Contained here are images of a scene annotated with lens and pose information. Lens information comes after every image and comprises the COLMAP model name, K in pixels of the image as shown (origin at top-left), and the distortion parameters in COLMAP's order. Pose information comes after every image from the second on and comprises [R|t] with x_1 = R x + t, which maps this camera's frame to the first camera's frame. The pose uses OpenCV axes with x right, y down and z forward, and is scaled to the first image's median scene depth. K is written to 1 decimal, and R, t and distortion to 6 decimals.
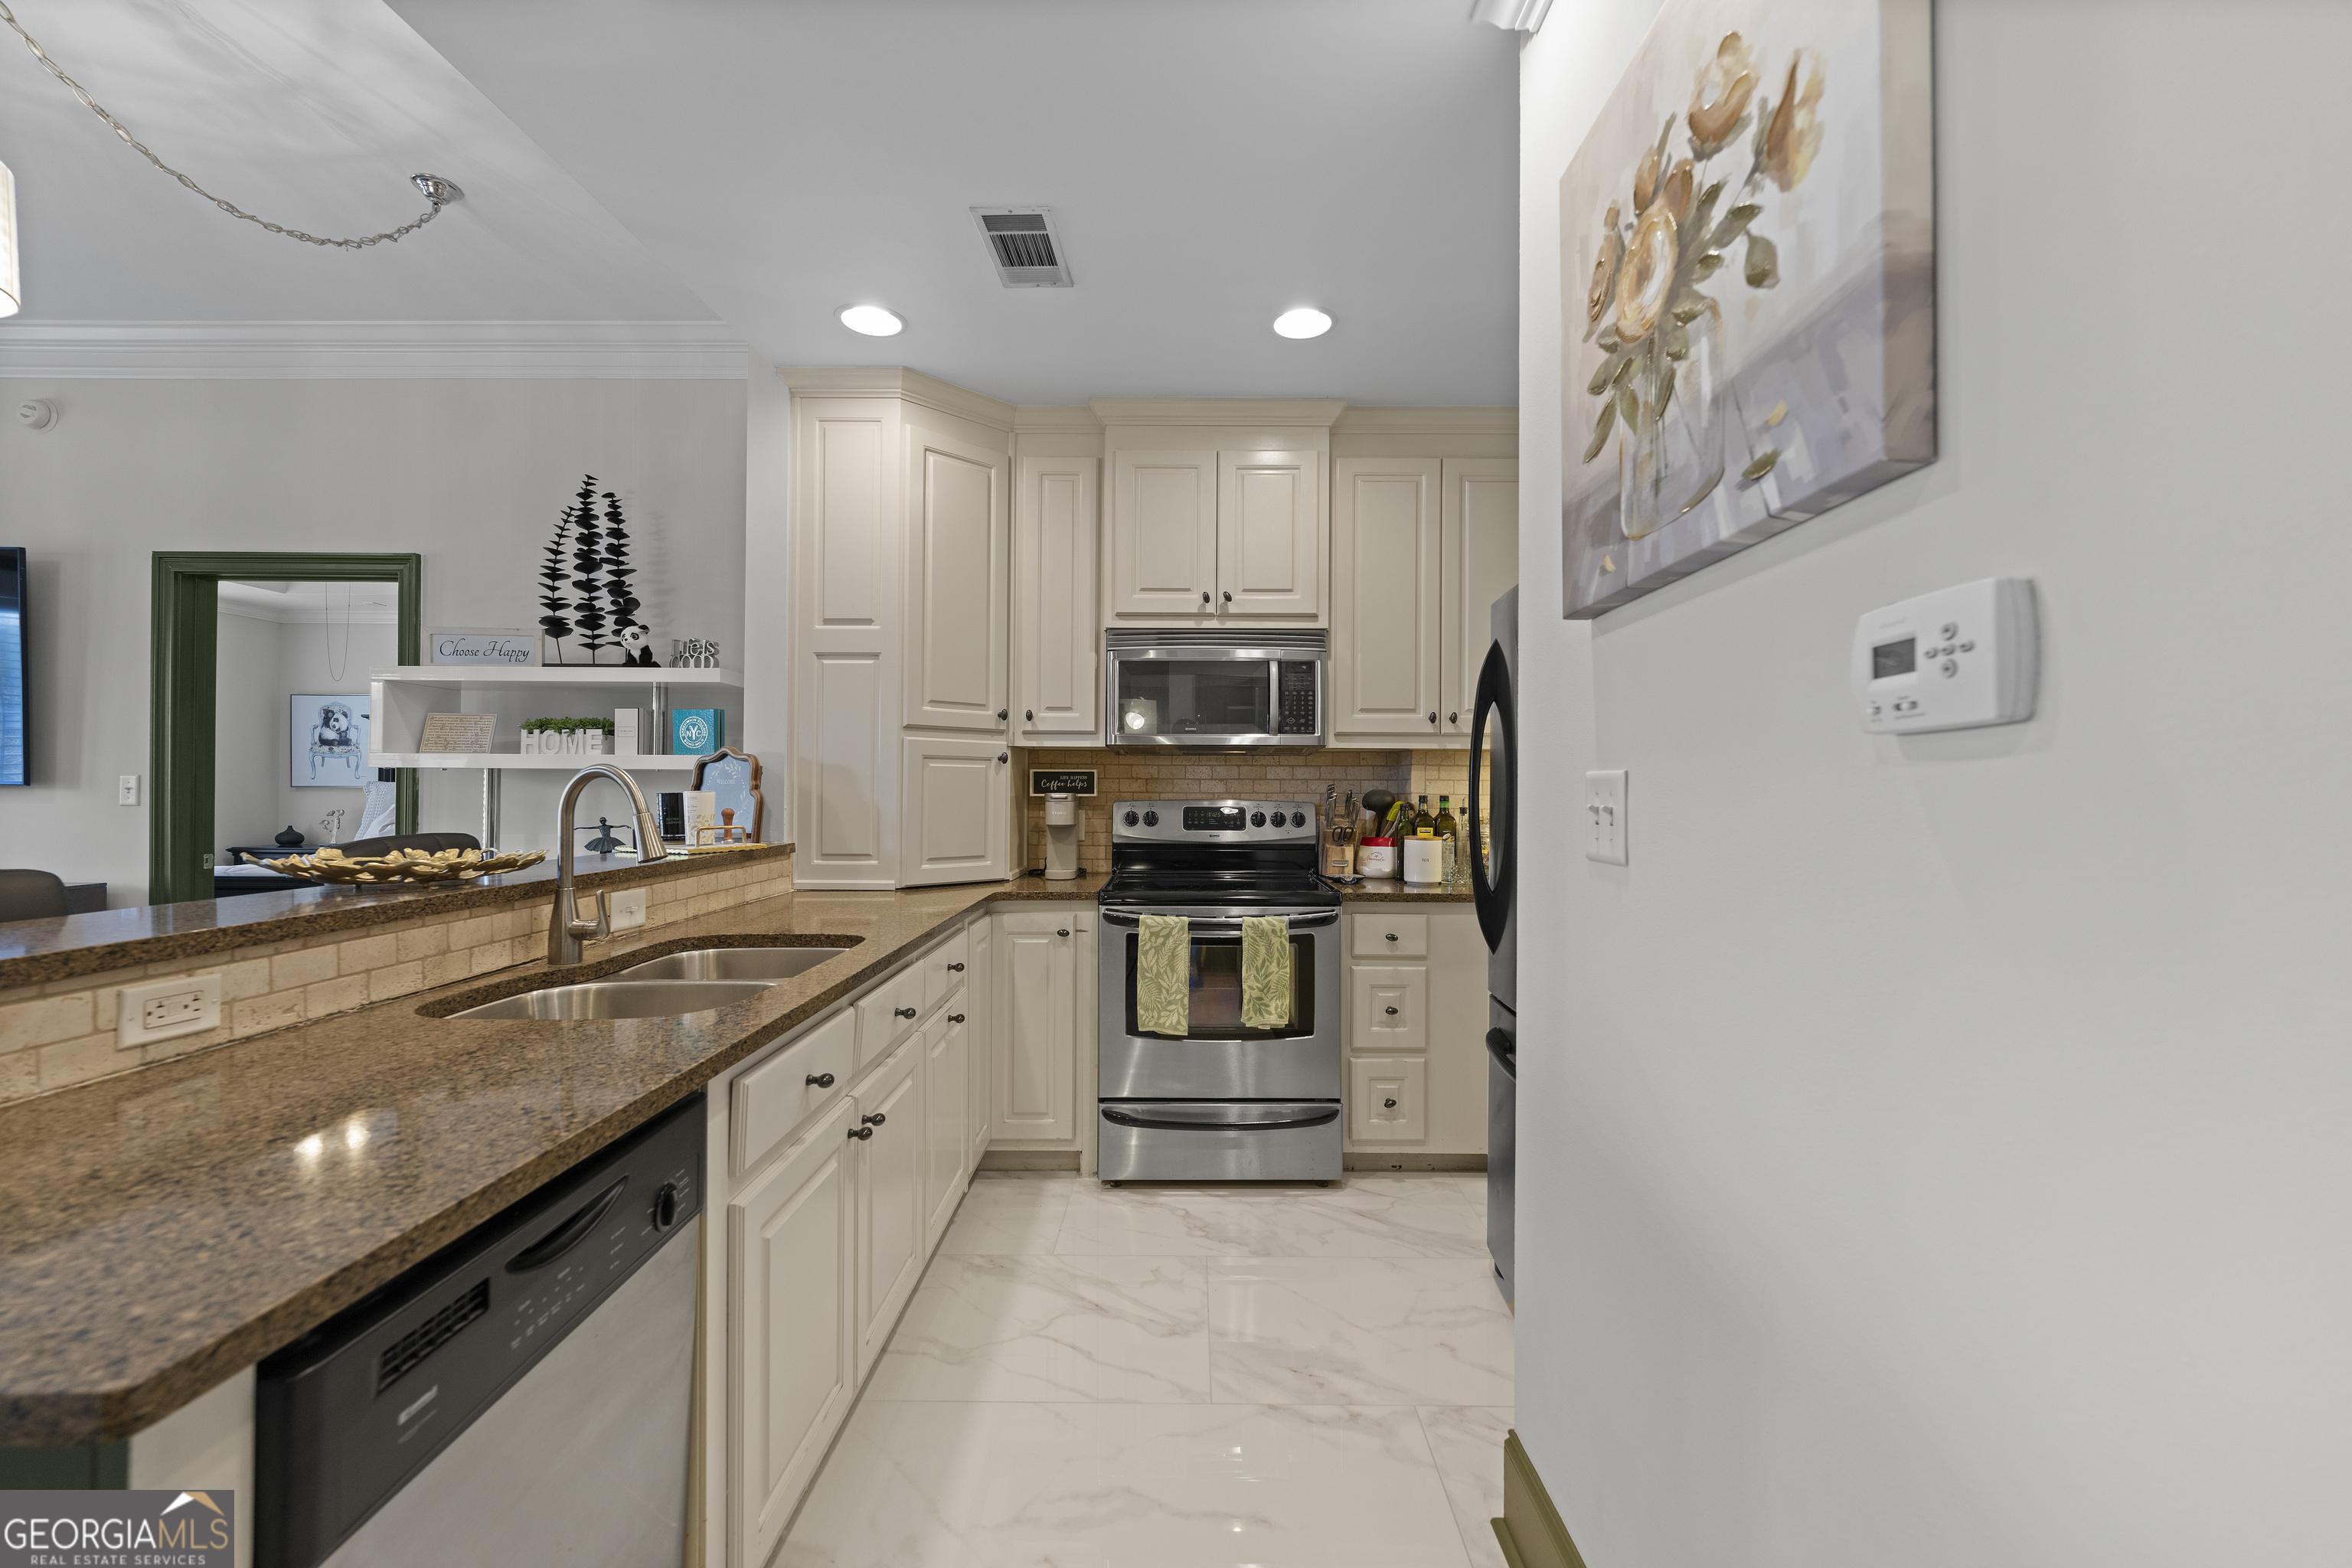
lens RADIAL K [[931.1, 0, 1175.1], [0, 931.1, 770.1], [0, 0, 1]] dist [-0.001339, -0.000118]
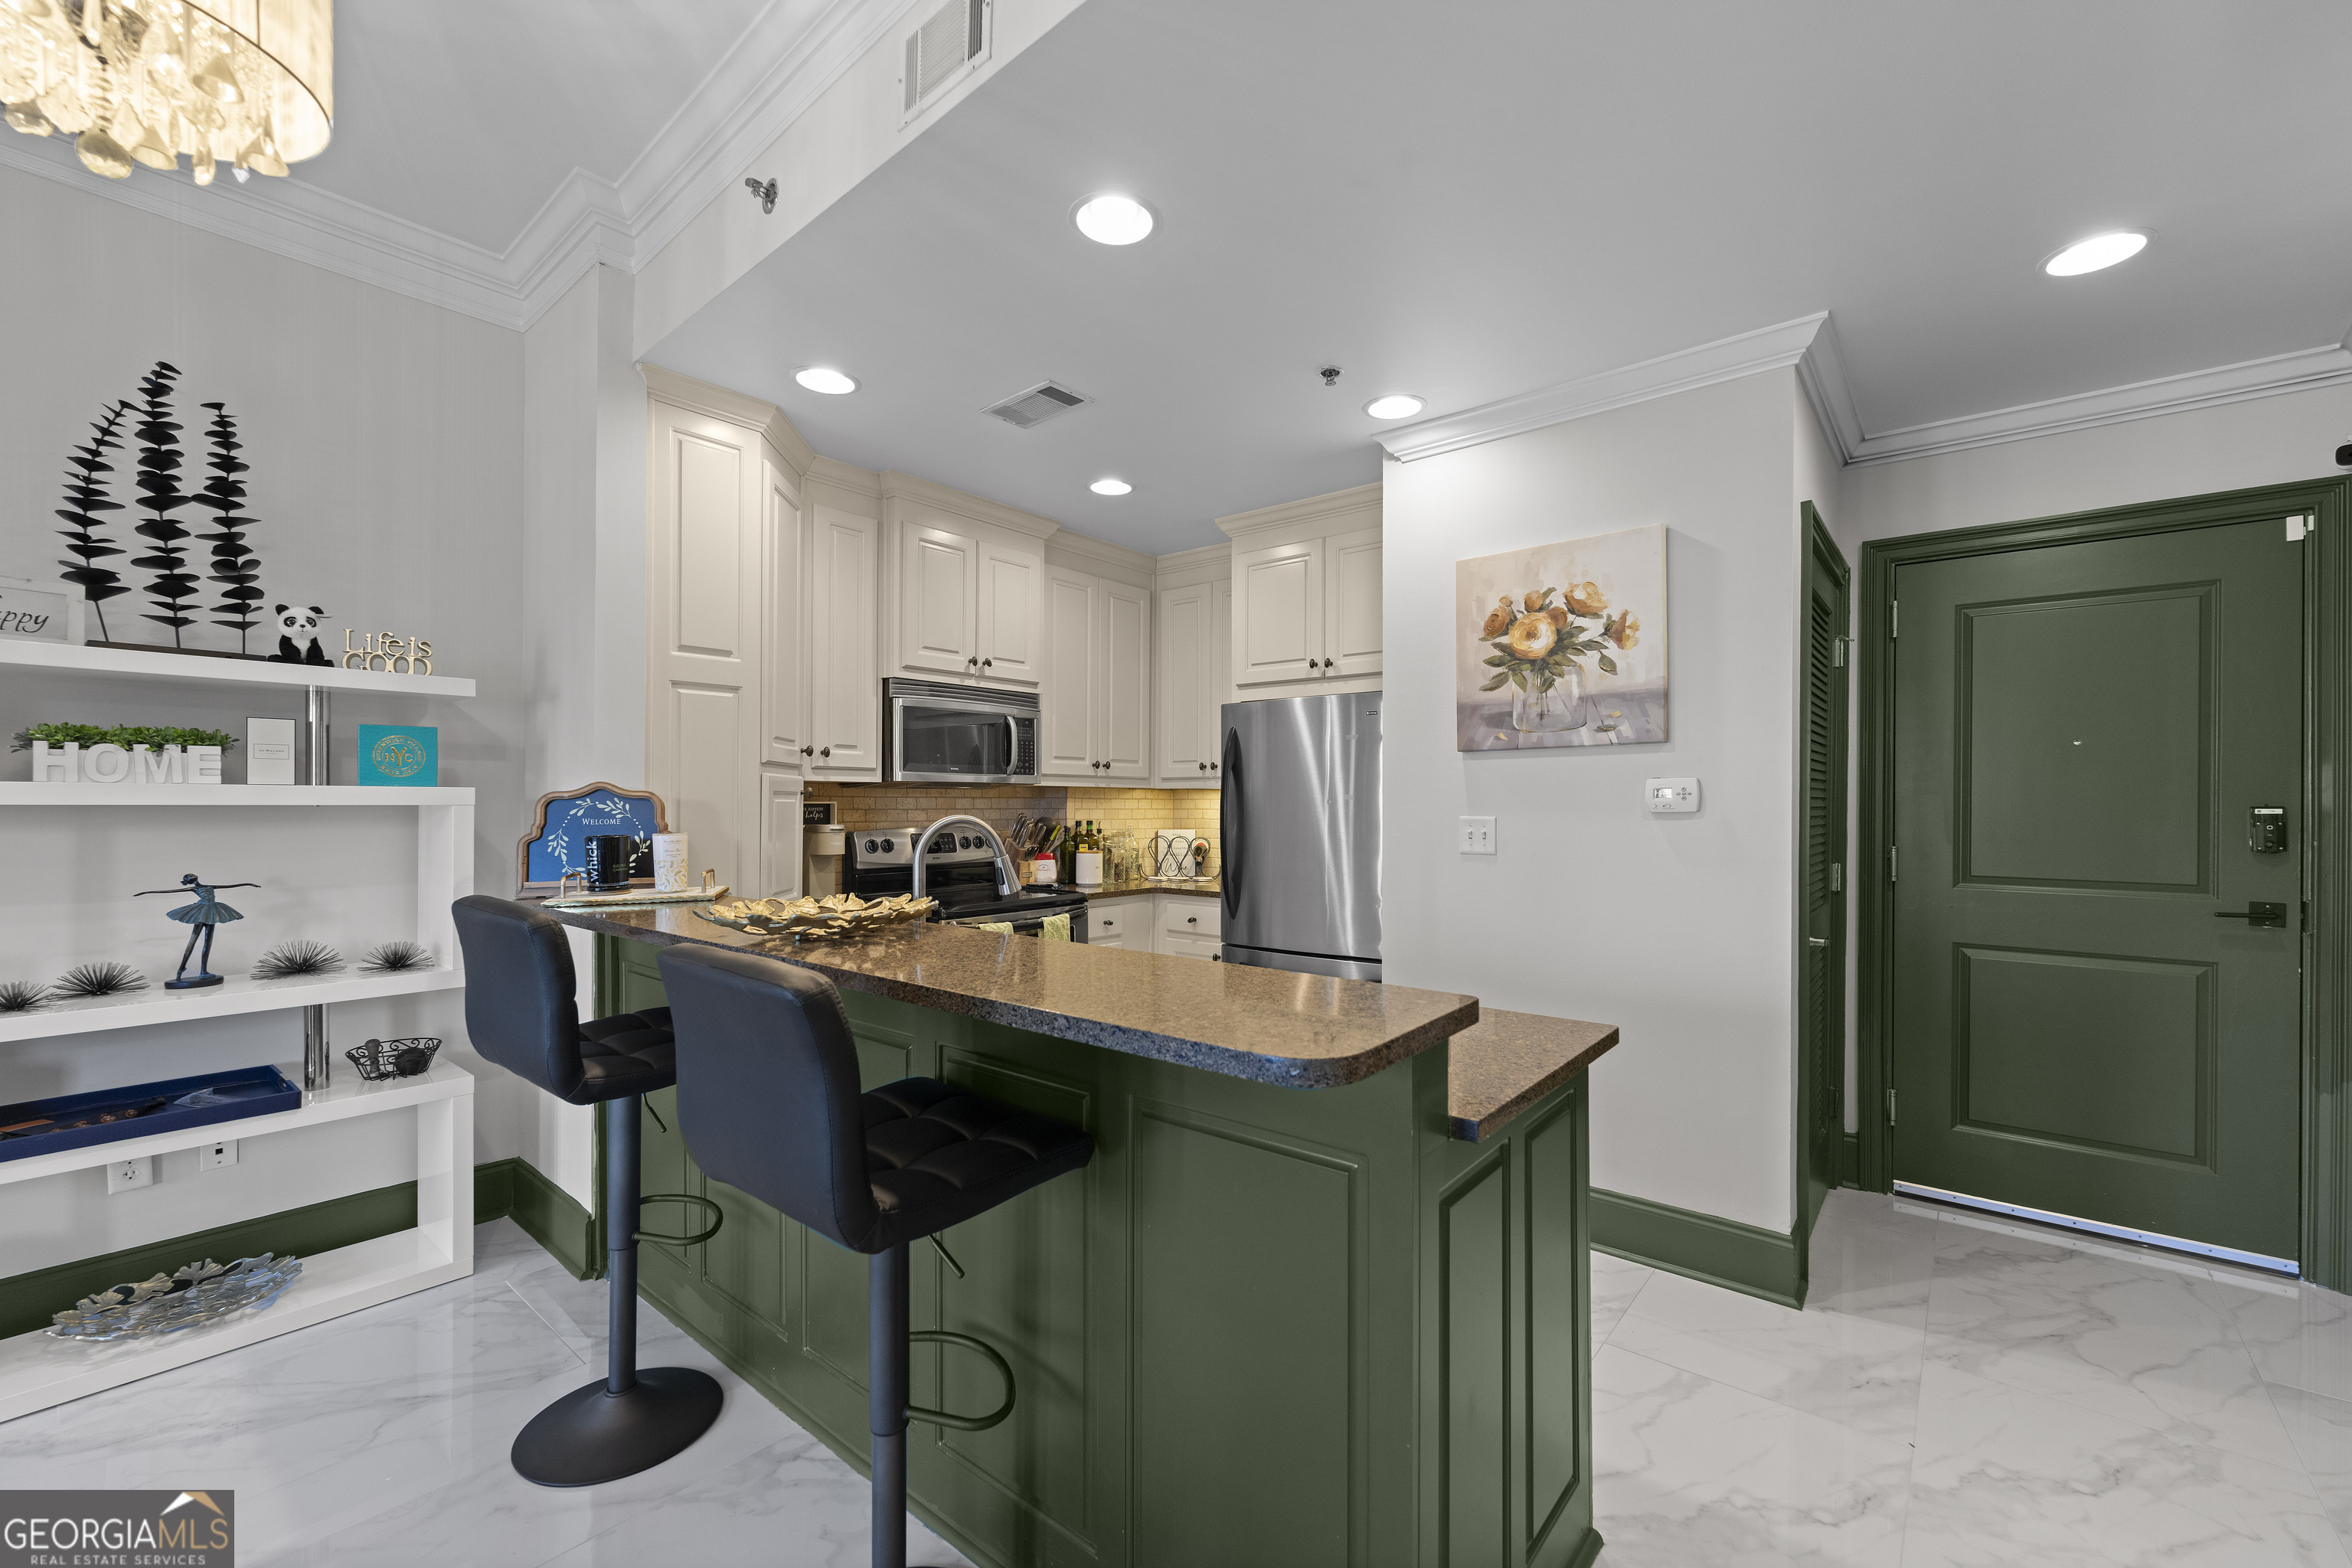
lens RADIAL K [[948.6, 0, 1170.6], [0, 948.6, 793.6], [0, 0, 1]] dist [-0.002300, -0.000096]
pose [[0.641177, 0.003340, 0.767386, -0.711097], [-0.012551, 0.999902, 0.006135, -0.022547], [-0.767291, -0.013565, 0.641156, 0.007757]]
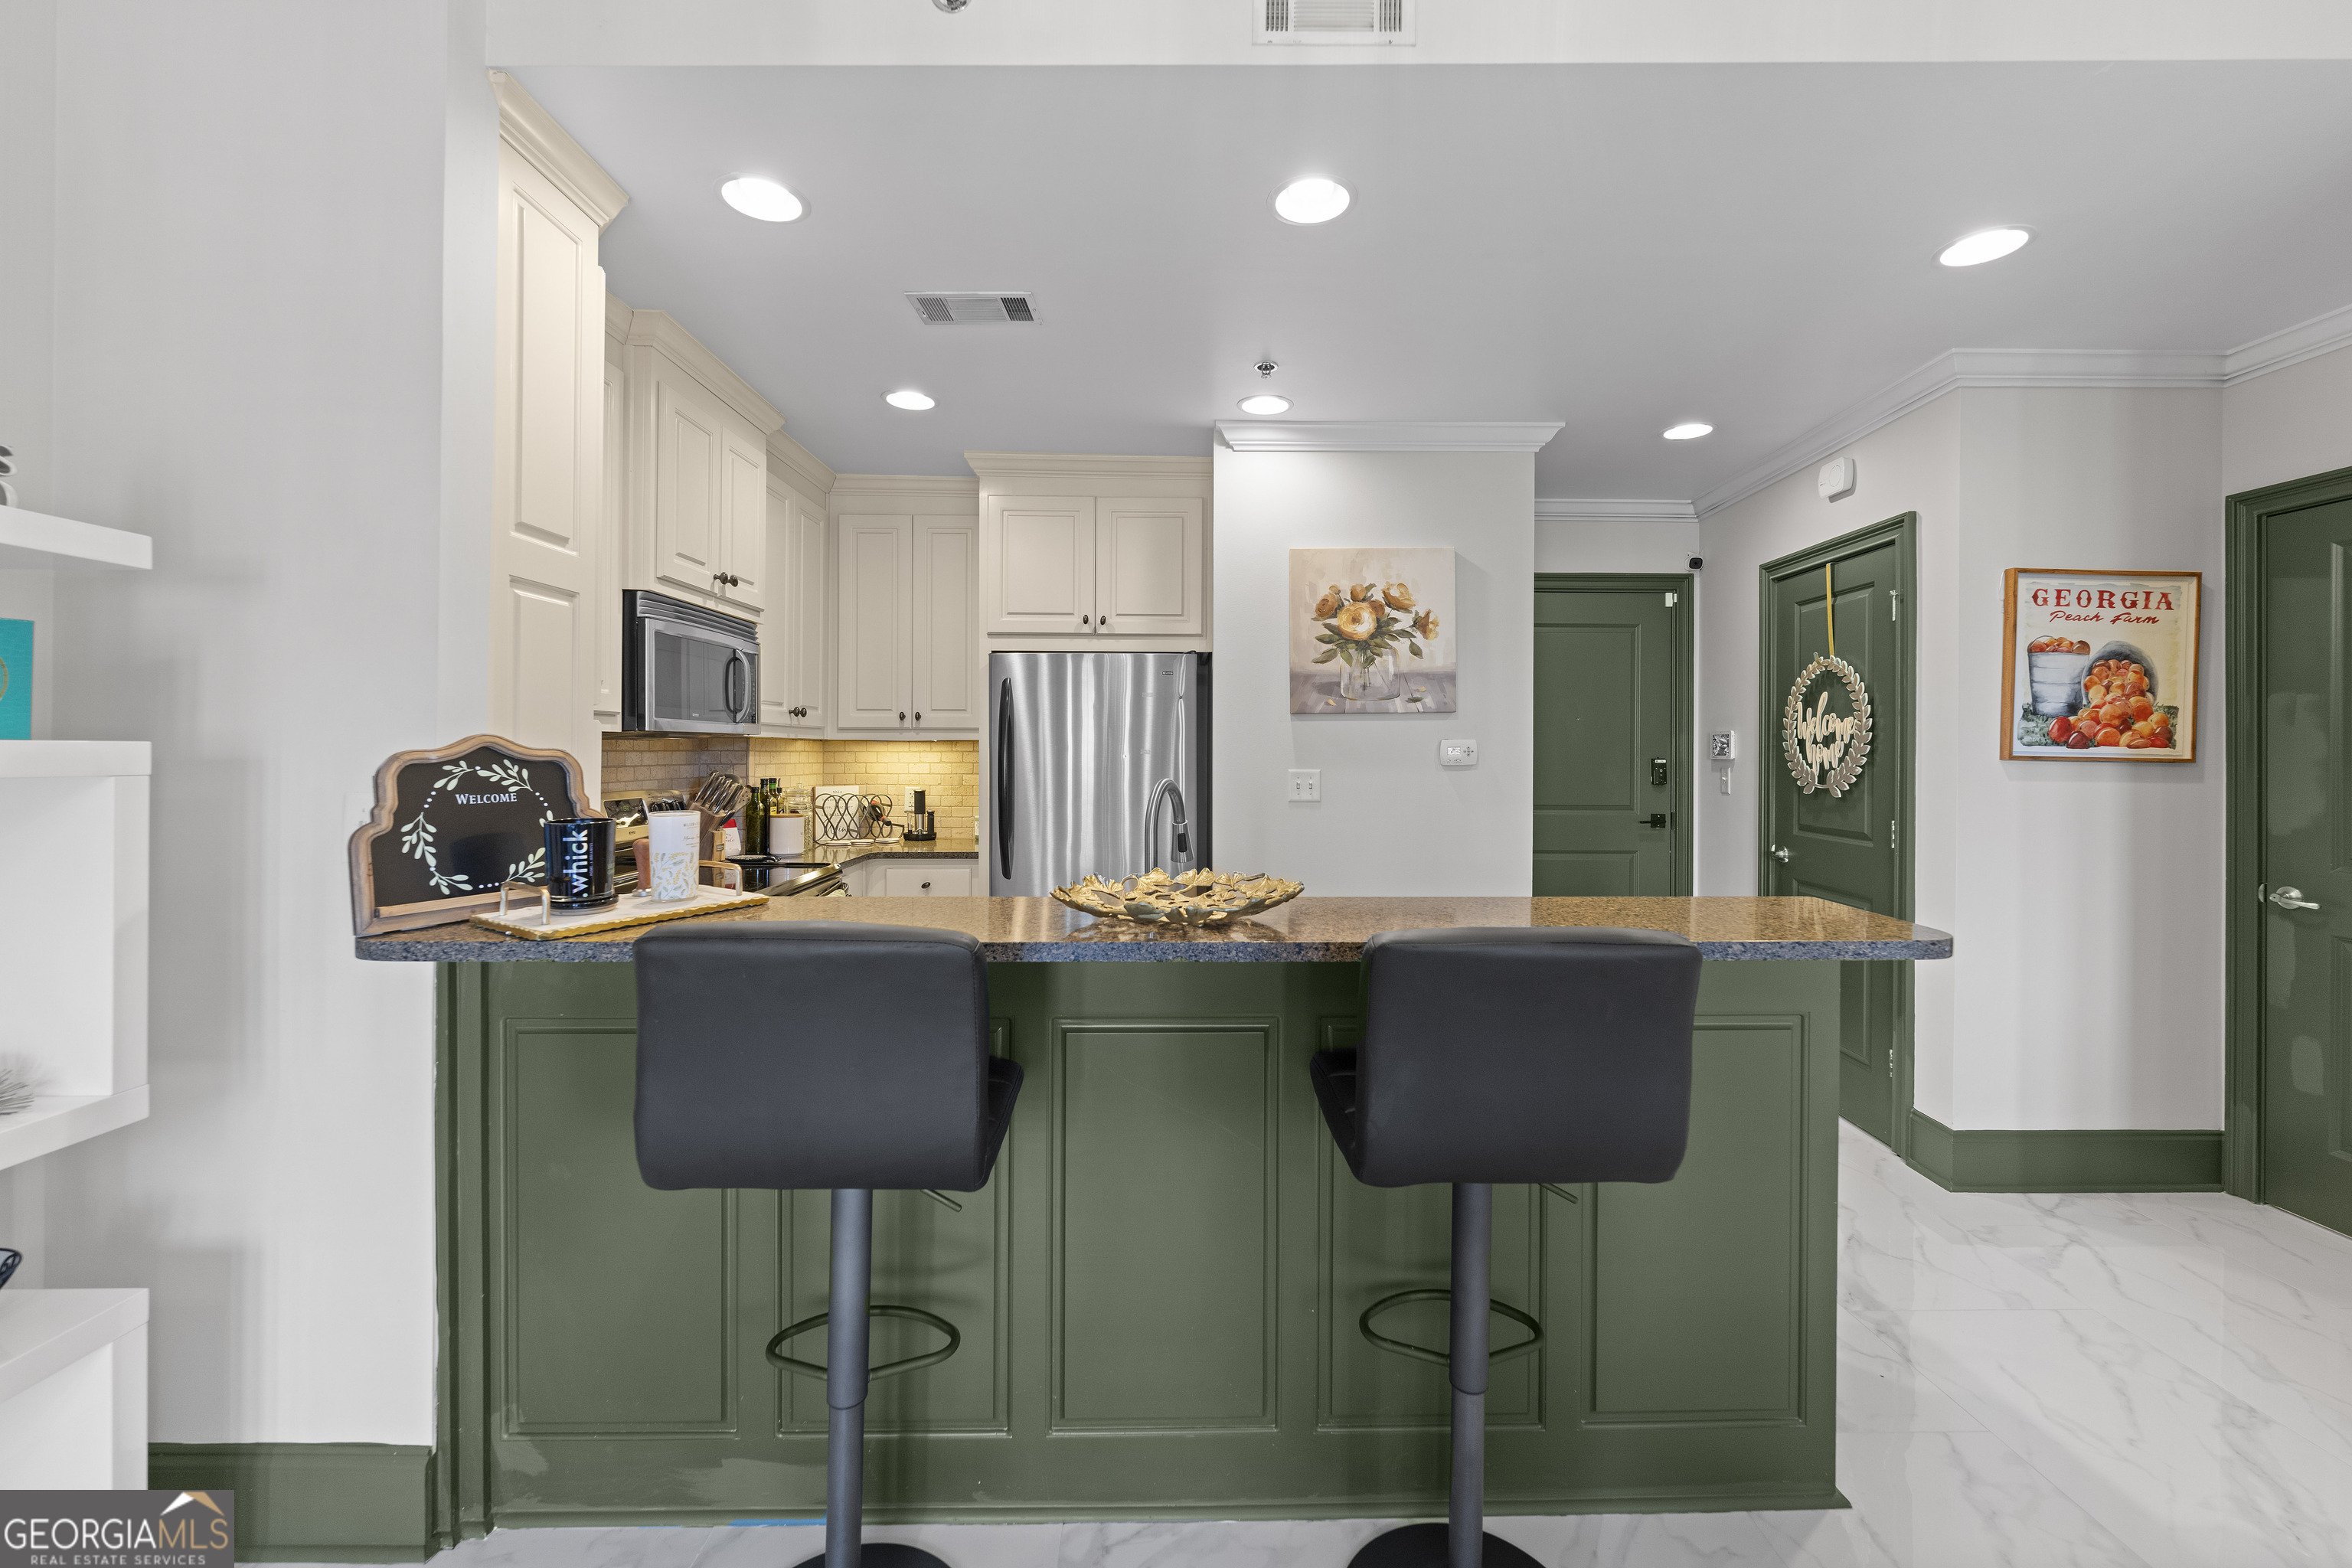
lens RADIAL K [[966.0, 0, 1170.1], [0, 966.0, 739.9], [0, 0, 1]] dist [-0.001705, -0.000090]
pose [[-0.008617, 0.005329, 0.999949, -0.905099], [-0.020490, 0.999775, -0.005504, -0.022995], [-0.999753, -0.020537, -0.008506, 0.520036]]
